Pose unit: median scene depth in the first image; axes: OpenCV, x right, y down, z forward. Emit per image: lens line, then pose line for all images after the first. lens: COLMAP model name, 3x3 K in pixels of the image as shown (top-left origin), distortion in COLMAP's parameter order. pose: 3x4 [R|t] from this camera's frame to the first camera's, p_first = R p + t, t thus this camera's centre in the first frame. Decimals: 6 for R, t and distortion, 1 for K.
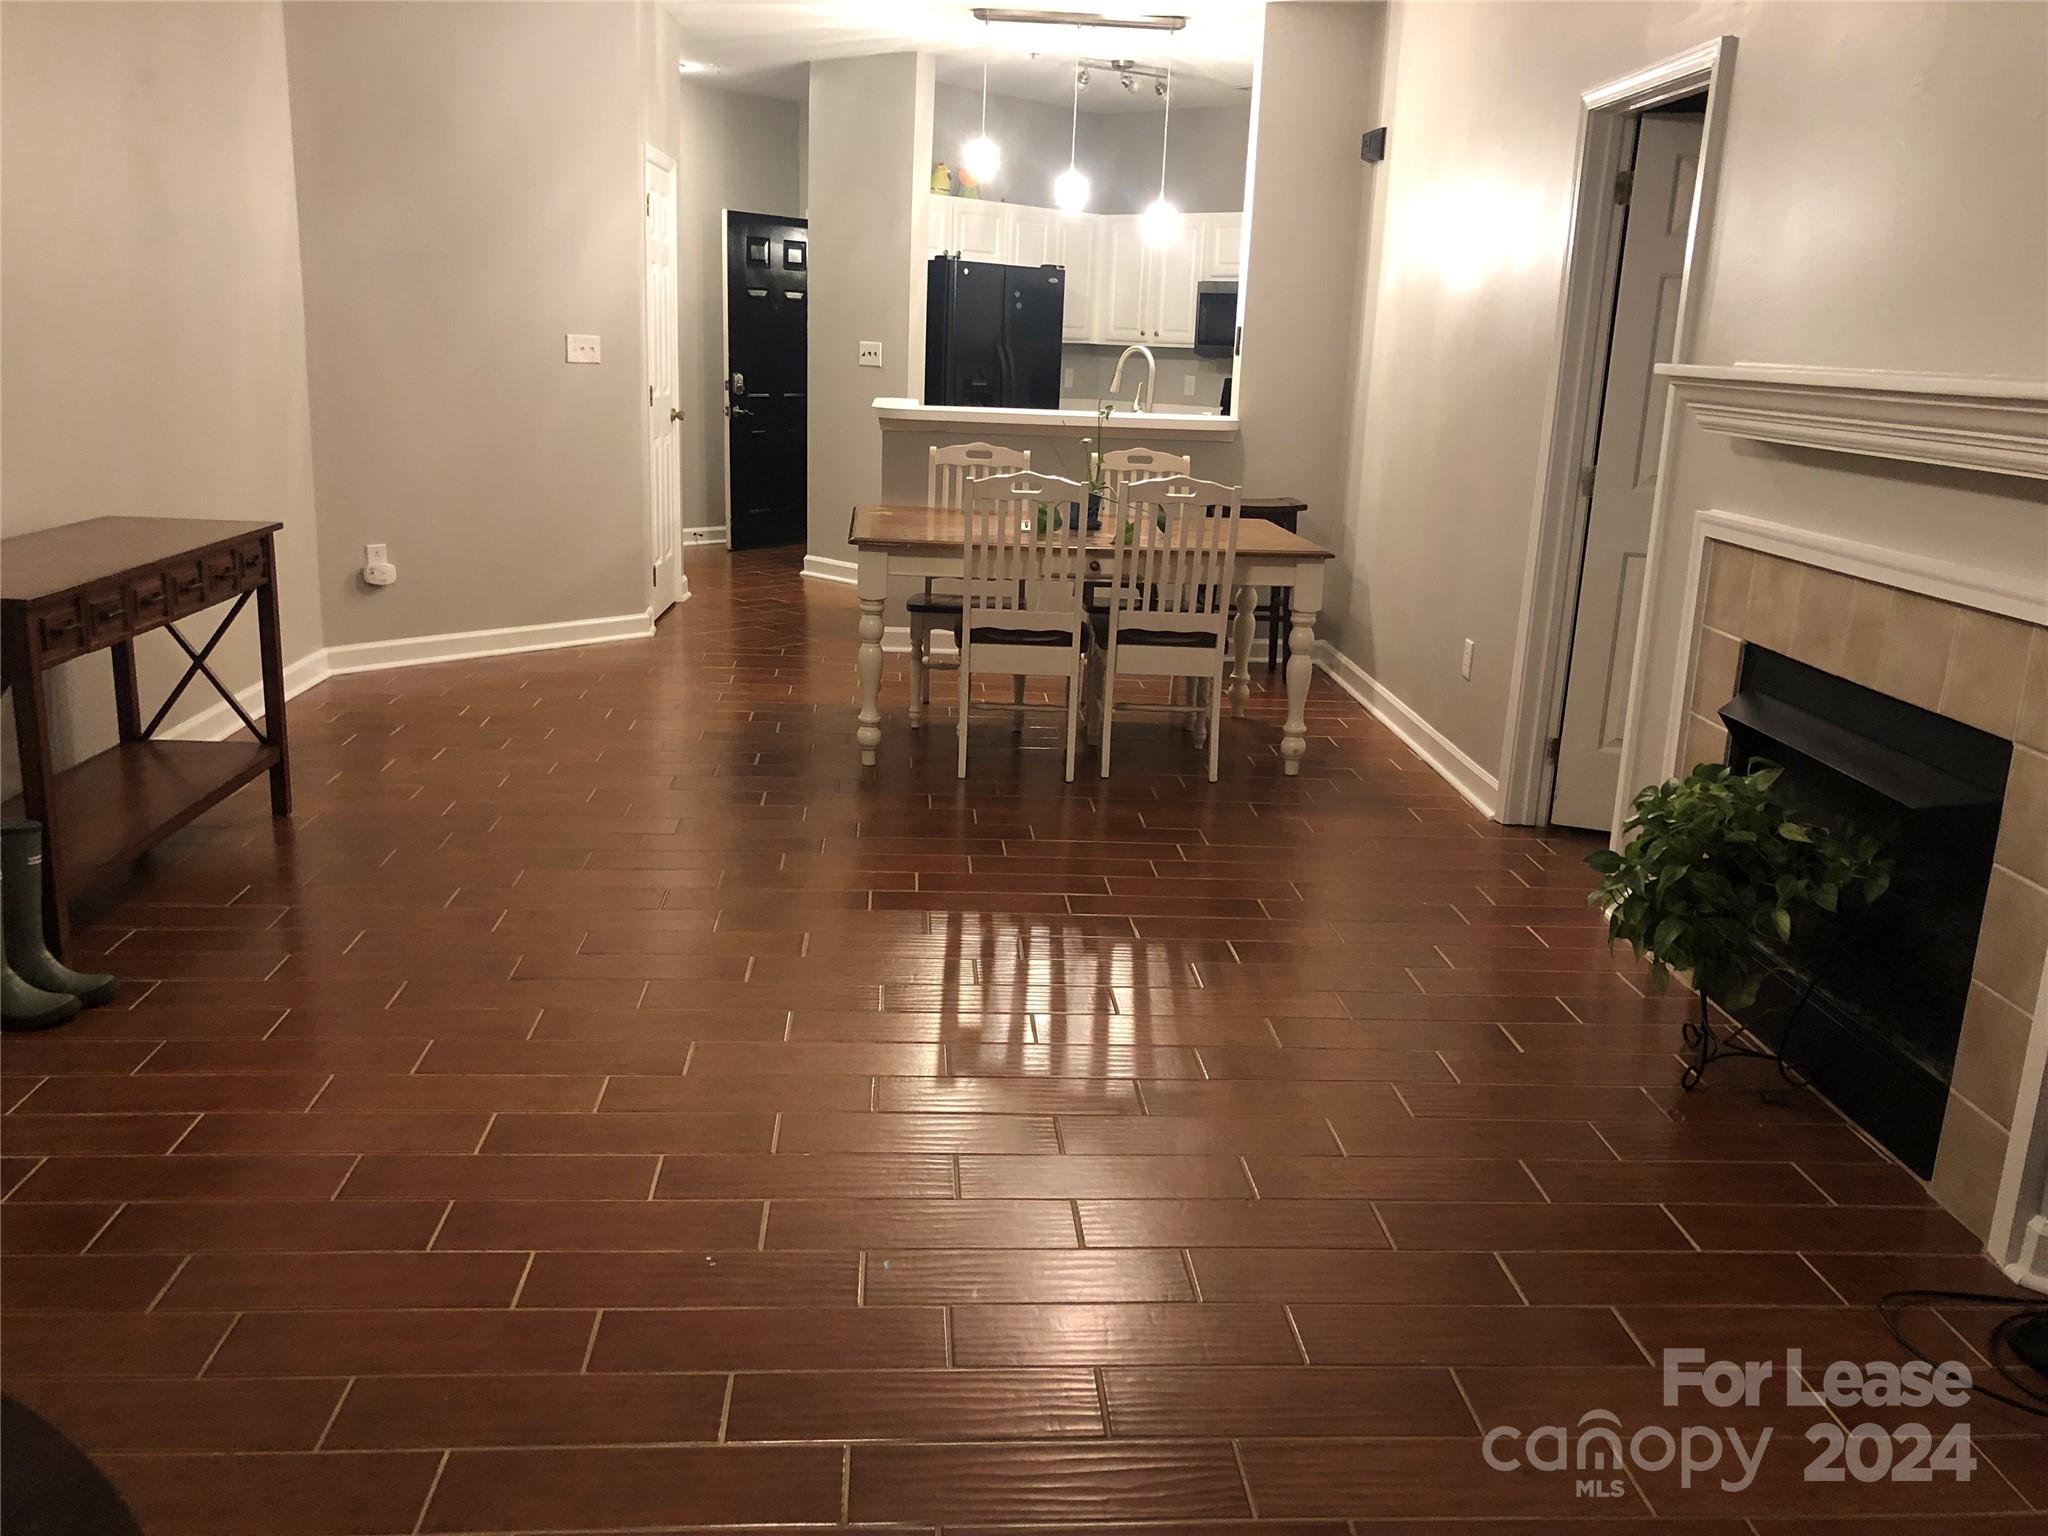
lens RADIAL K [[1643.0, 0, 1024.0], [0, 1643.0, 768.0], [0, 0, 1]] dist [-0.002993, 0.000070]
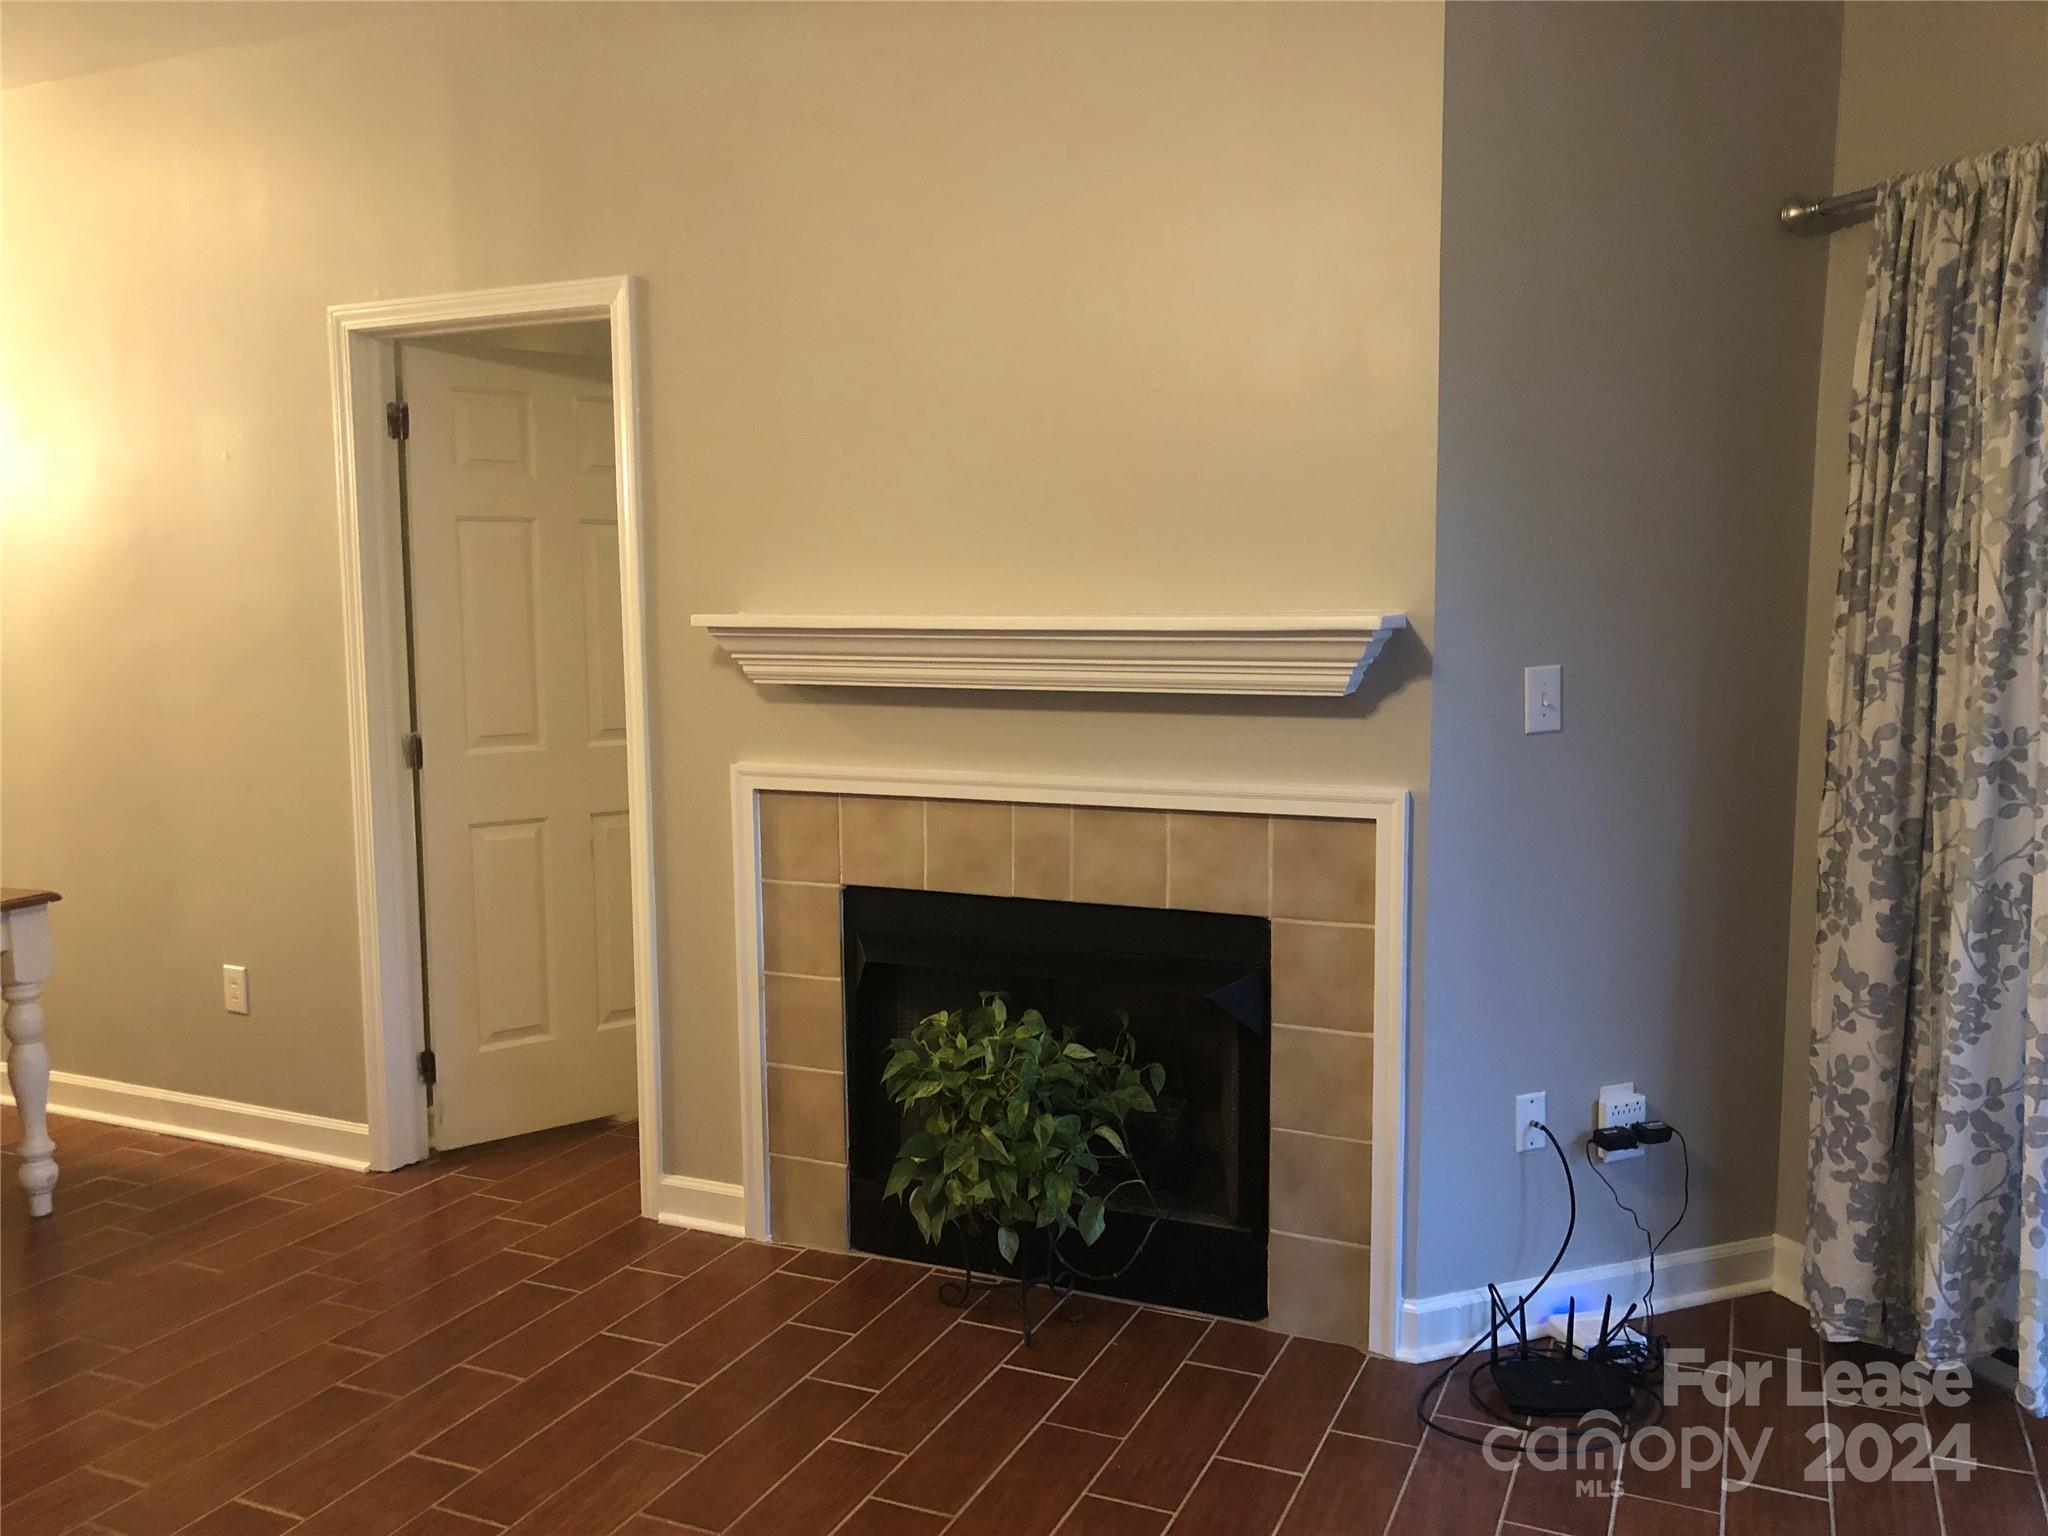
lens RADIAL K [[1643.0, 0, 1024.0], [0, 1643.0, 768.0], [0, 0, 1]] dist [-0.002993, 0.000070]
pose [[0.454796, -0.130609, 0.880966, -0.243039], [0.247408, 0.968781, 0.015905, -0.090217], [-0.855541, 0.210724, 0.472911, 0.291006]]
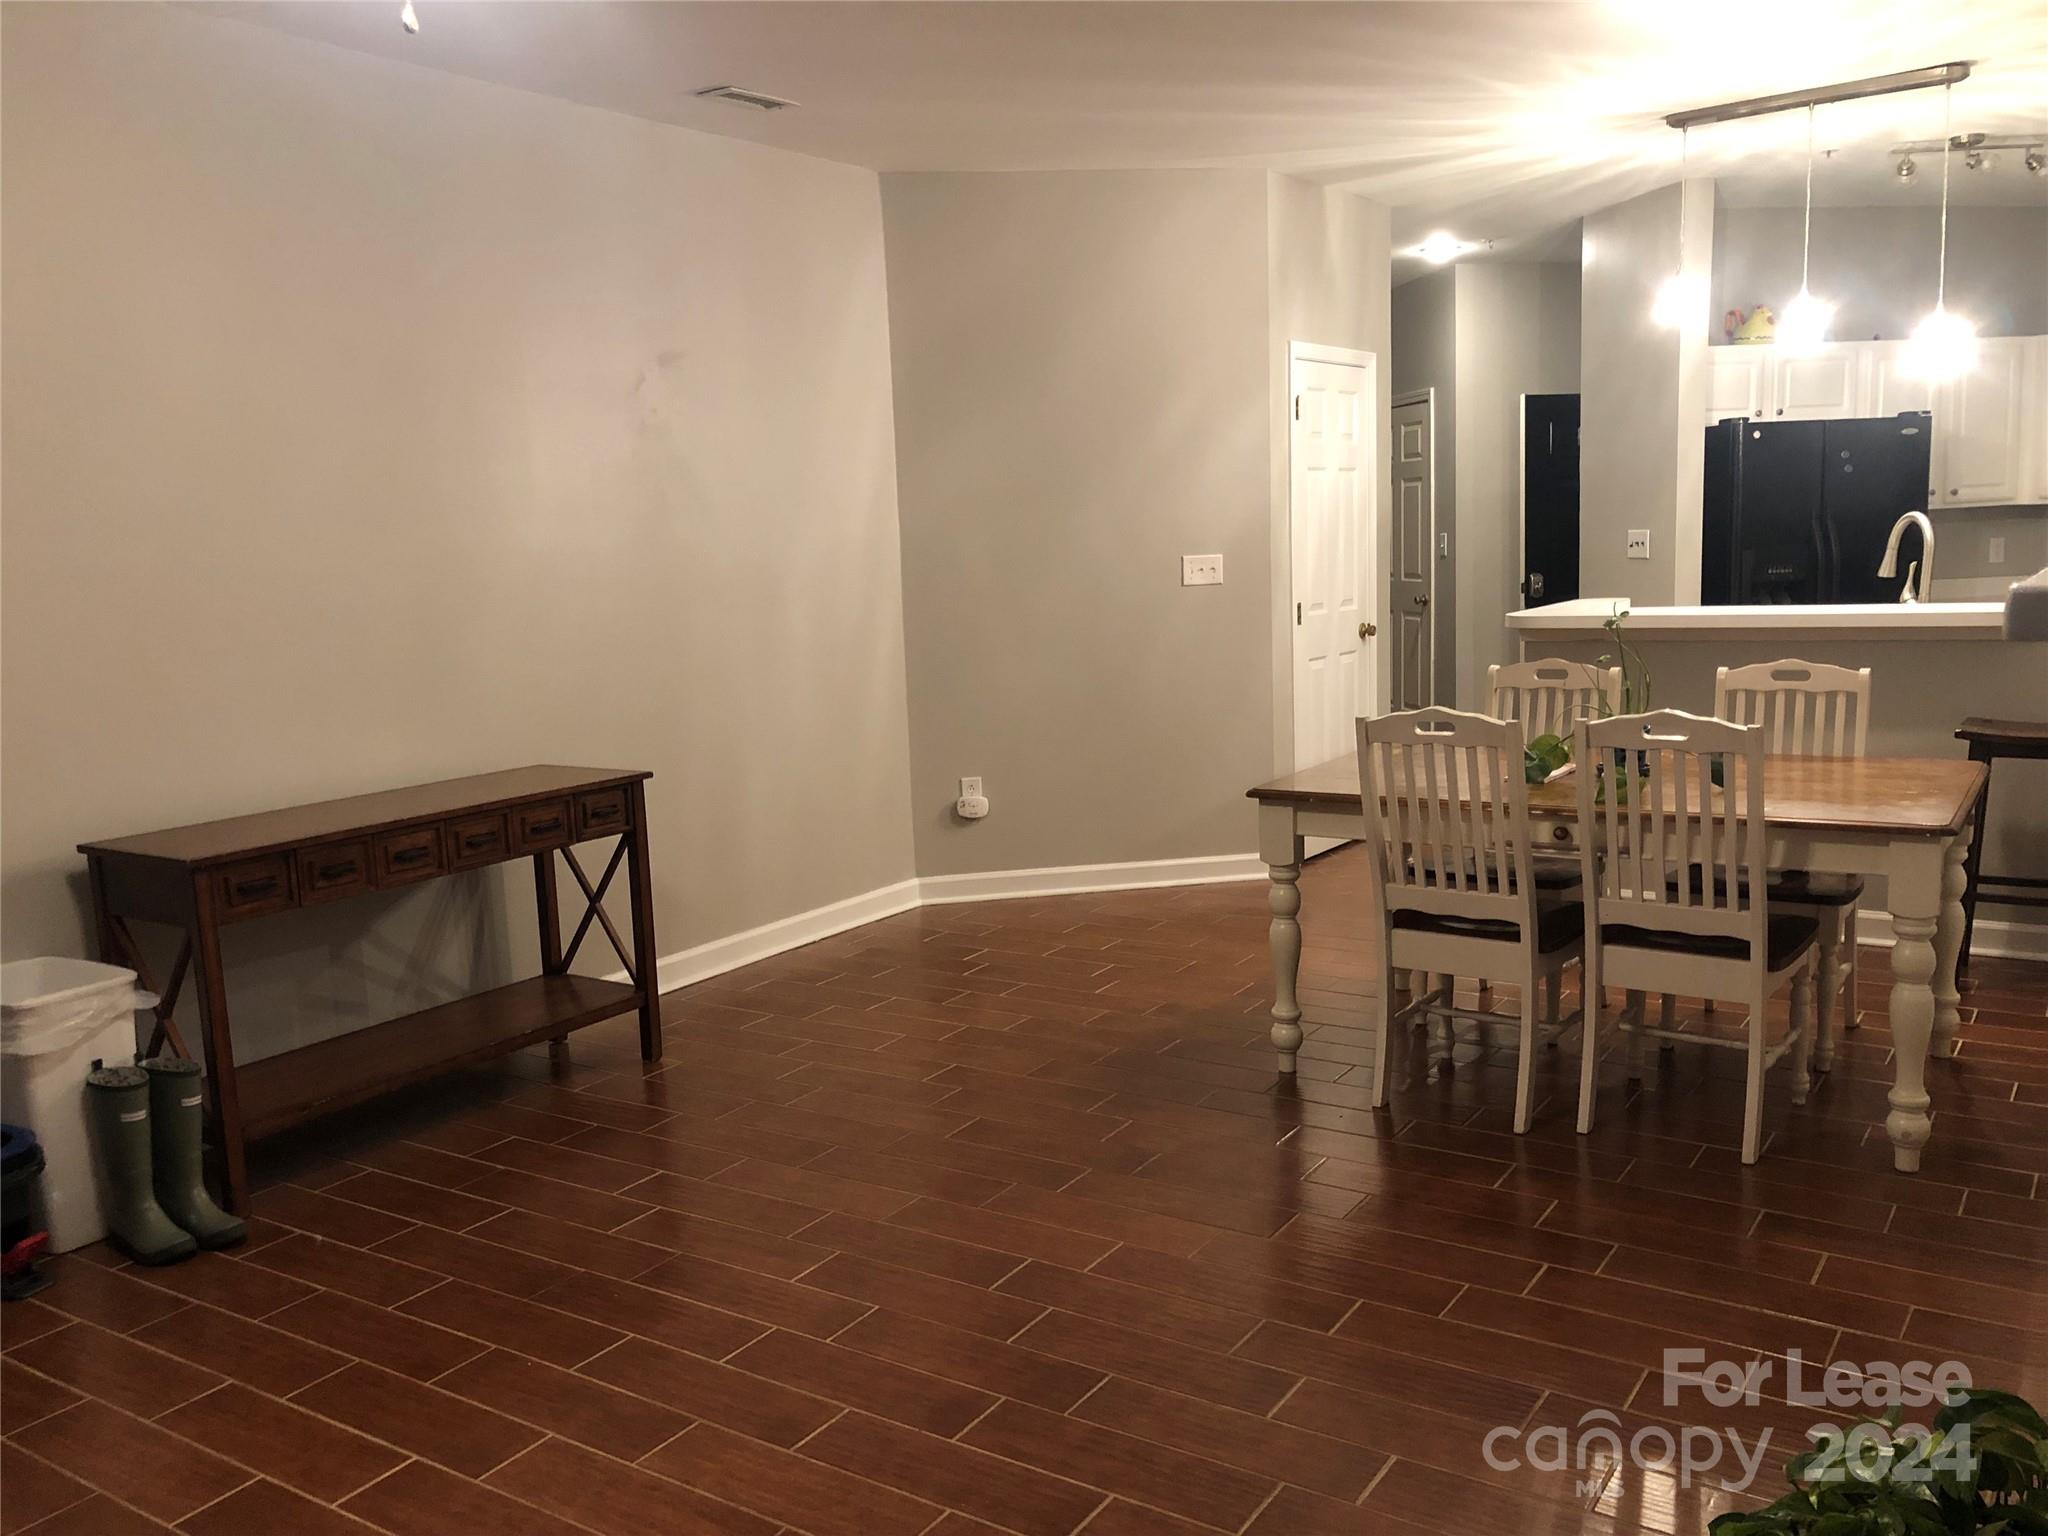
lens RADIAL K [[1647.3, 0, 1024.0], [0, 1647.3, 768.0], [0, 0, 1]] dist [0.075315, -0.118055]
pose [[0.784246, 0.011298, -0.620347, 0.303973], [-0.084450, 0.992473, -0.088687, -0.066488], [0.614676, 0.121941, 0.779297, 0.284697]]
